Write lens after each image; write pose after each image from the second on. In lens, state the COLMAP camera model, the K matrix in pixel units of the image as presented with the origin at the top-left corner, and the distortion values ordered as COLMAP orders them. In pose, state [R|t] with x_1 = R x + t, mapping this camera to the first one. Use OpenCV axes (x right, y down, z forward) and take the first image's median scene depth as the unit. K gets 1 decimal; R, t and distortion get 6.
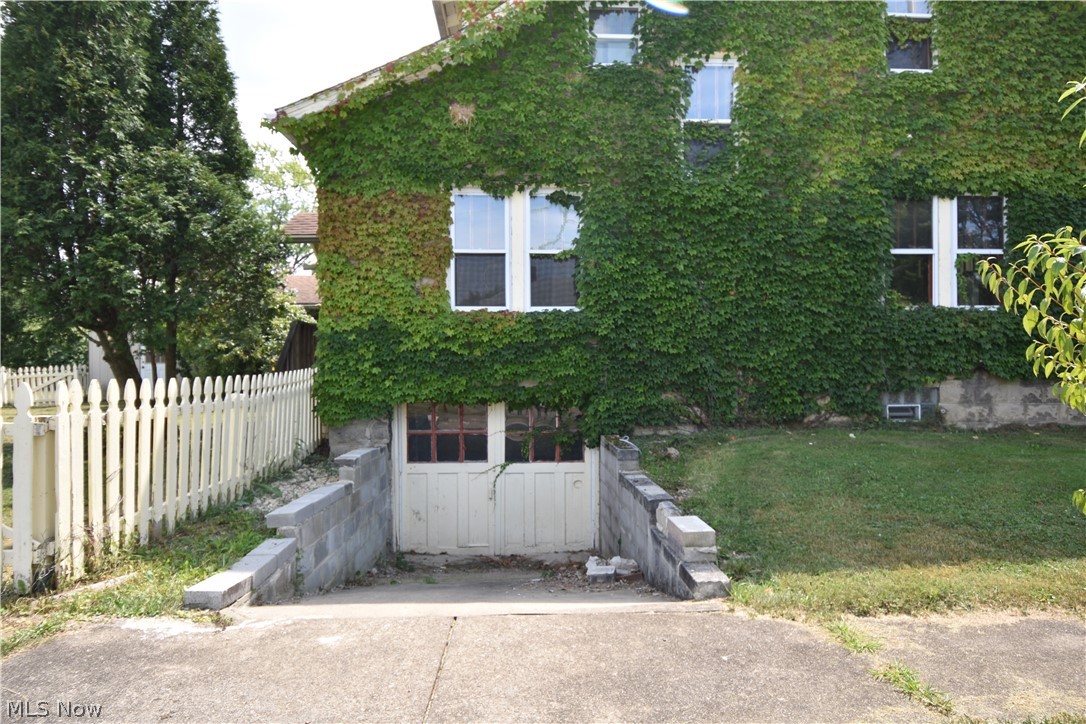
lens RADIAL K [[655.1, 0, 538.0], [0, 655.1, 359.3], [0, 0, 1]] dist [0.007291, -0.006107]
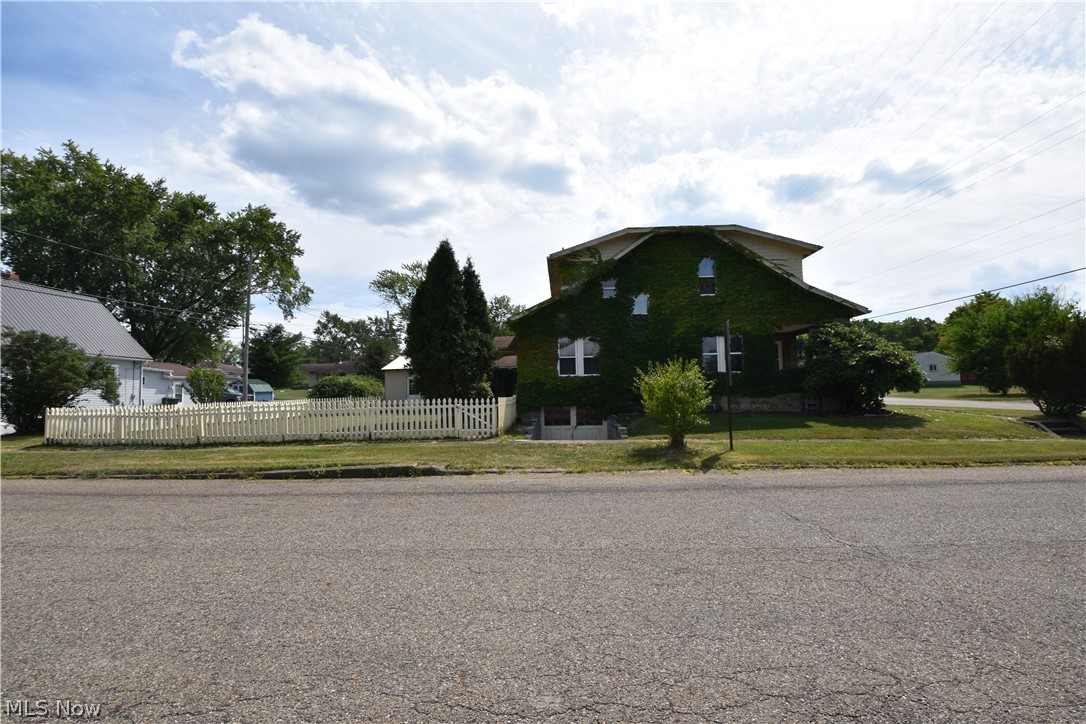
lens RADIAL K [[473.7, 0, 540.7], [0, 473.7, 359.1], [0, 0, 1]] dist [-0.017130, -0.002041]
pose [[0.996007, -0.020193, -0.086961, -0.019332], [0.014639, 0.997840, -0.064037, -0.012541], [0.088066, 0.062509, 0.994151, -1.270938]]
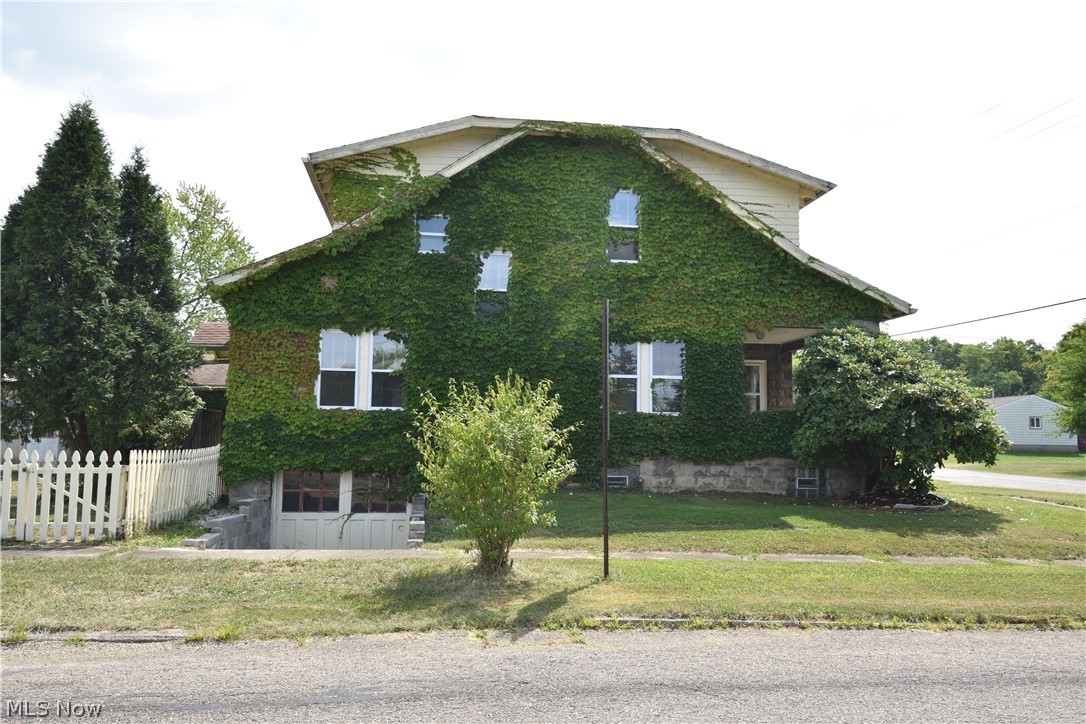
lens RADIAL K [[851.1, 0, 546.6], [0, 851.1, 355.2], [0, 0, 1]] dist [0.037564, 0.004833]
pose [[0.995431, 0.027367, 0.091474, 0.210512], [-0.018456, 0.995125, -0.096876, -0.016241], [-0.093680, 0.094745, 0.991084, -1.009315]]
